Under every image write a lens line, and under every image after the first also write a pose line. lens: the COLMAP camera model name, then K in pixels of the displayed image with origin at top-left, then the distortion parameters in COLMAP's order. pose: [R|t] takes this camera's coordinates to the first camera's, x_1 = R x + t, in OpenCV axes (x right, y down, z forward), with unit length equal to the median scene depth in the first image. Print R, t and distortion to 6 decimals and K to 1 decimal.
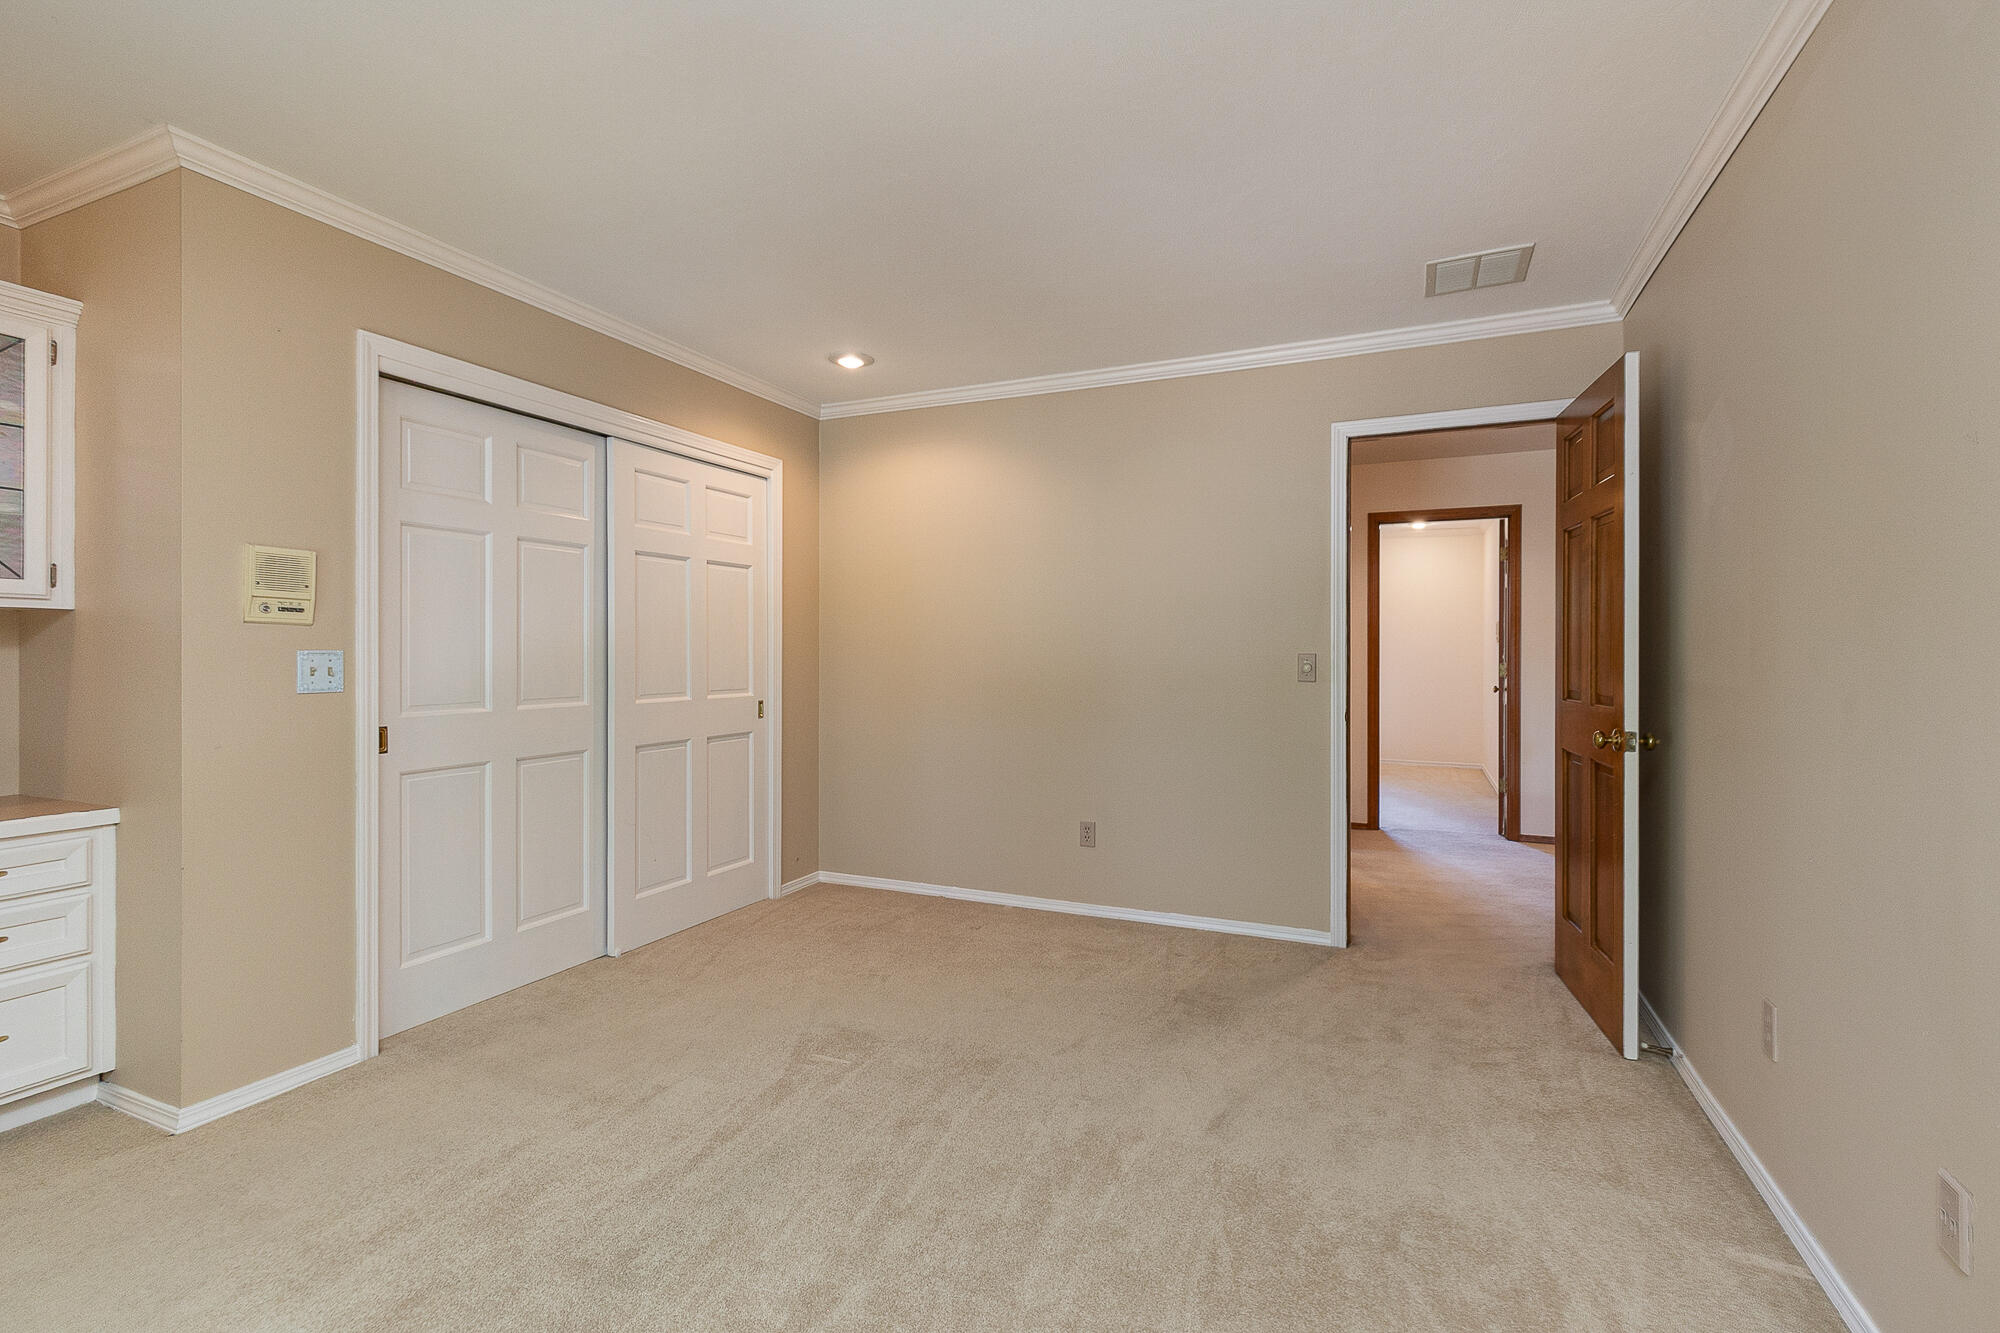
lens RADIAL K [[899.4, 0, 994.6], [0, 899.4, 662.3], [0, 0, 1]] dist [0.003413, 0.000133]
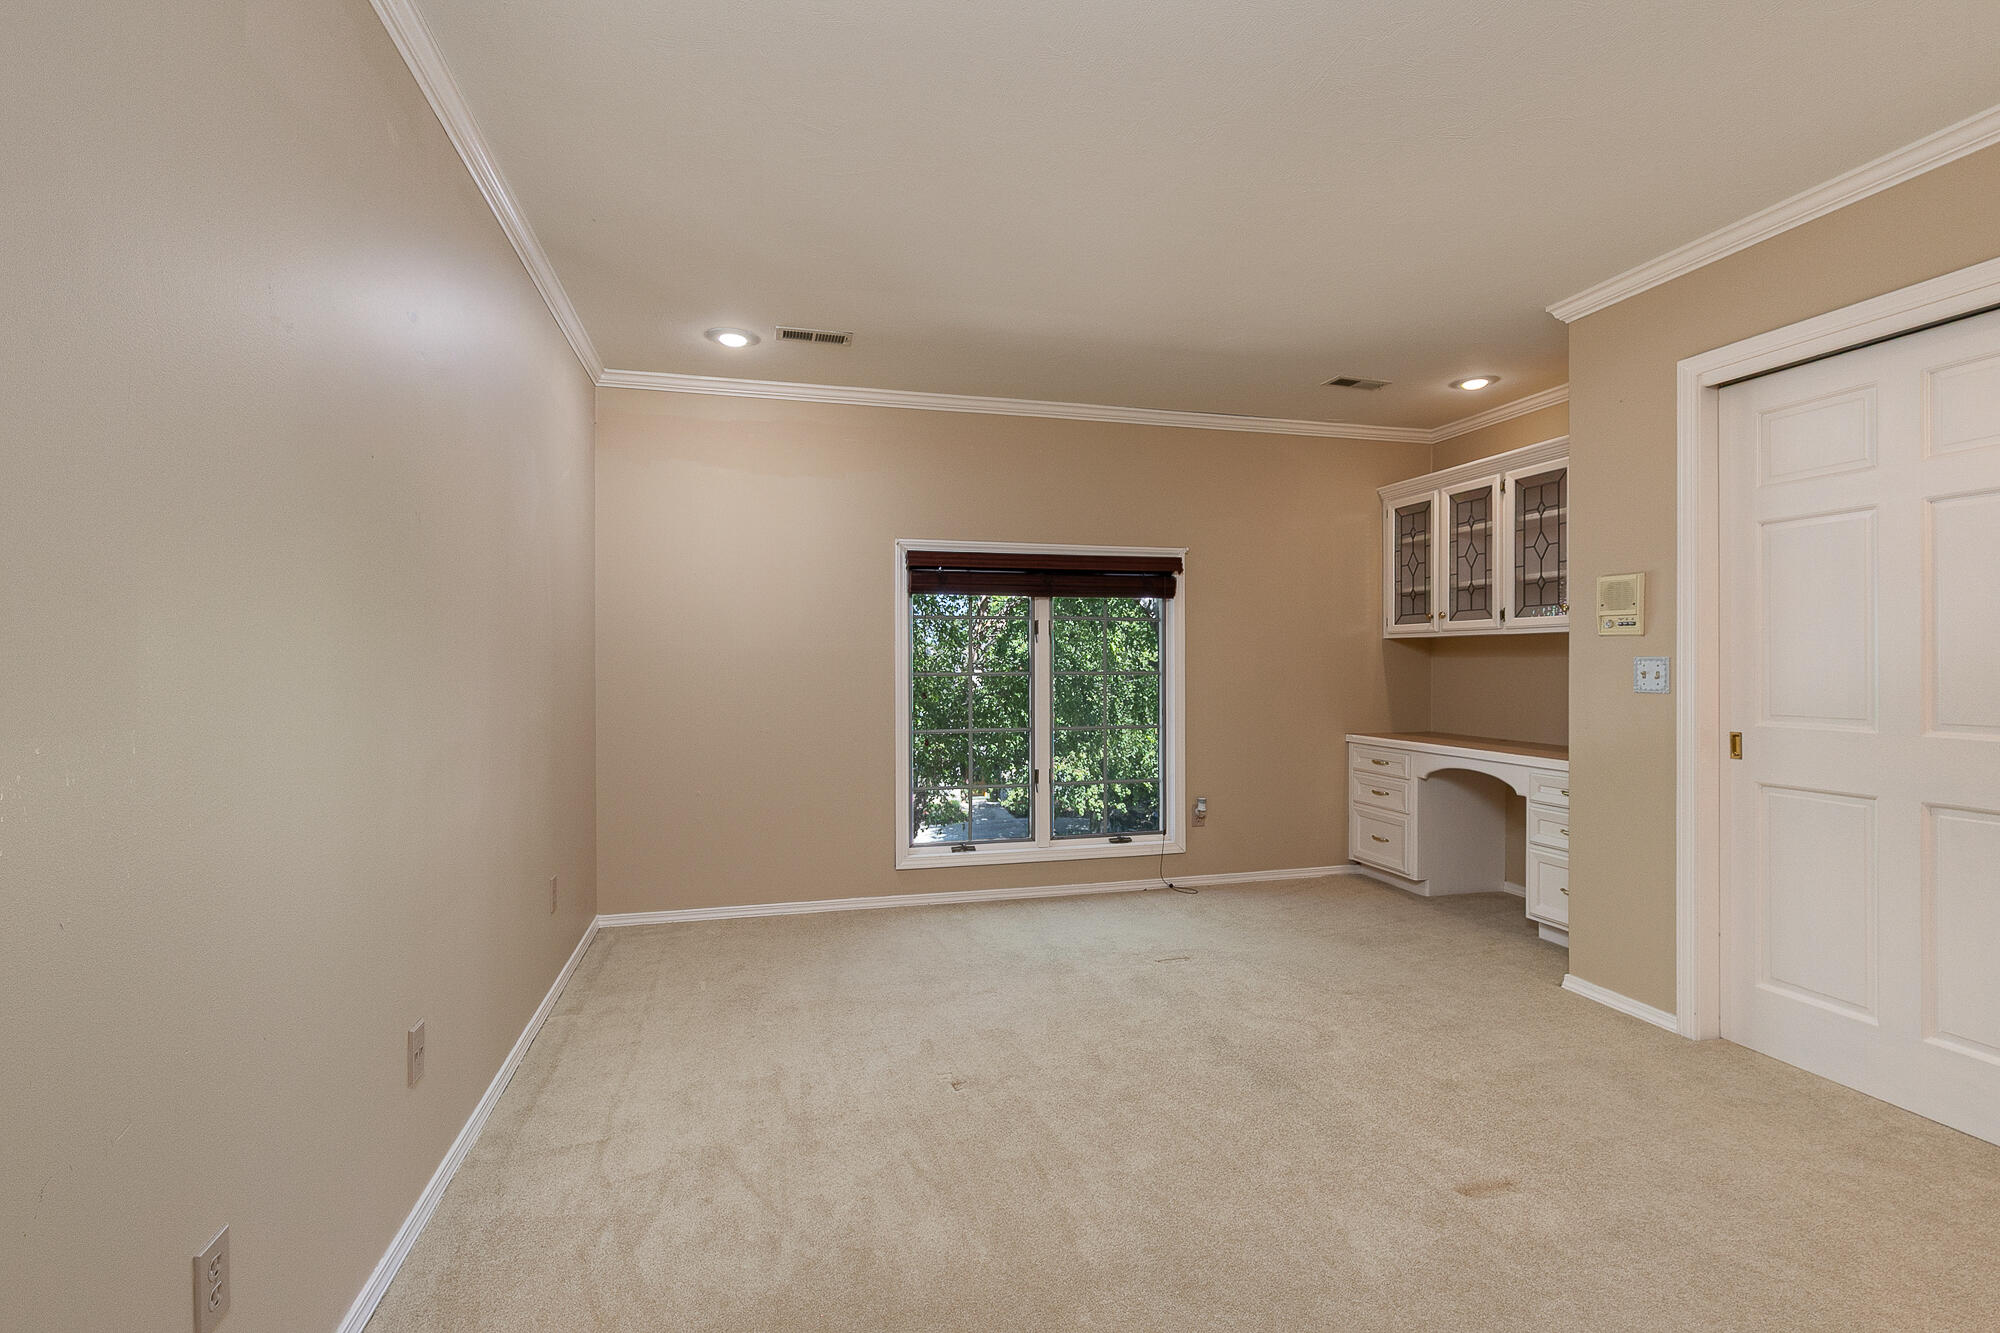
lens RADIAL K [[899.4, 0, 994.6], [0, 899.4, 662.3], [0, 0, 1]] dist [0.003413, 0.000133]
pose [[-0.777300, 0.003401, -0.629121, 0.643977], [-0.001552, 0.999972, 0.007324, -0.013413], [0.629128, 0.006670, -0.777273, 1.373224]]
